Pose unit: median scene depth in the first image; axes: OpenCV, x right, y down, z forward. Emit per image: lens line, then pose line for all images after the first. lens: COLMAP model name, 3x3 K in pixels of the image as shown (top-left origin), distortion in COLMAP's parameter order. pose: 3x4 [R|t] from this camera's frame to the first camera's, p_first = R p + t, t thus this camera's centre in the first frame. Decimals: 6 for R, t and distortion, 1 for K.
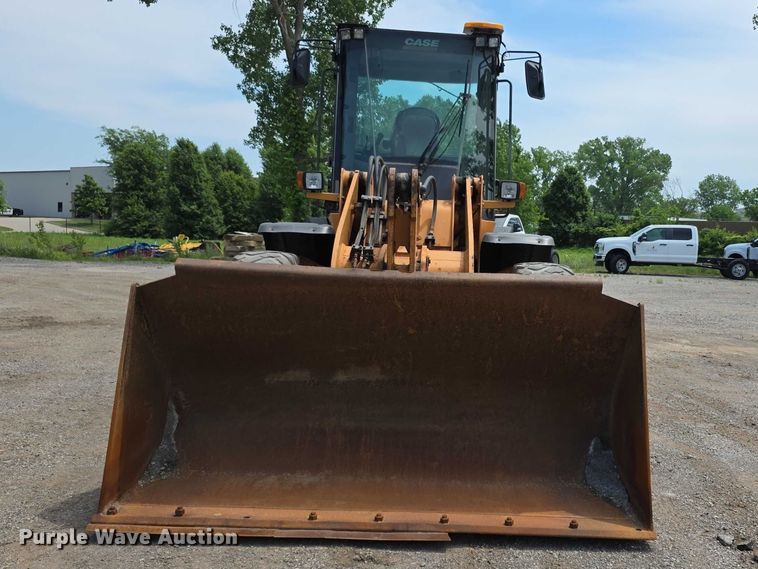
lens RADIAL K [[760.0, 0, 404.7], [0, 760.0, 284.8], [0, 0, 1]] dist [0.048127, -0.002583]
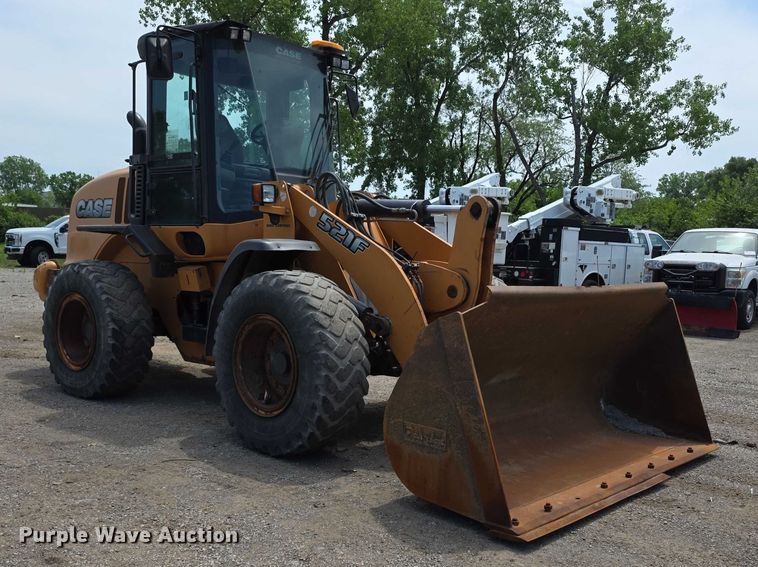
lens RADIAL K [[787.4, 0, 379.0], [0, 787.4, 283.5], [0, 0, 1]] dist [0.067111, -0.008344]
pose [[0.664878, -0.061207, 0.744440, -0.143849], [0.049024, 0.998064, 0.038275, -0.010352], [-0.745341, 0.011047, 0.666592, 0.043481]]
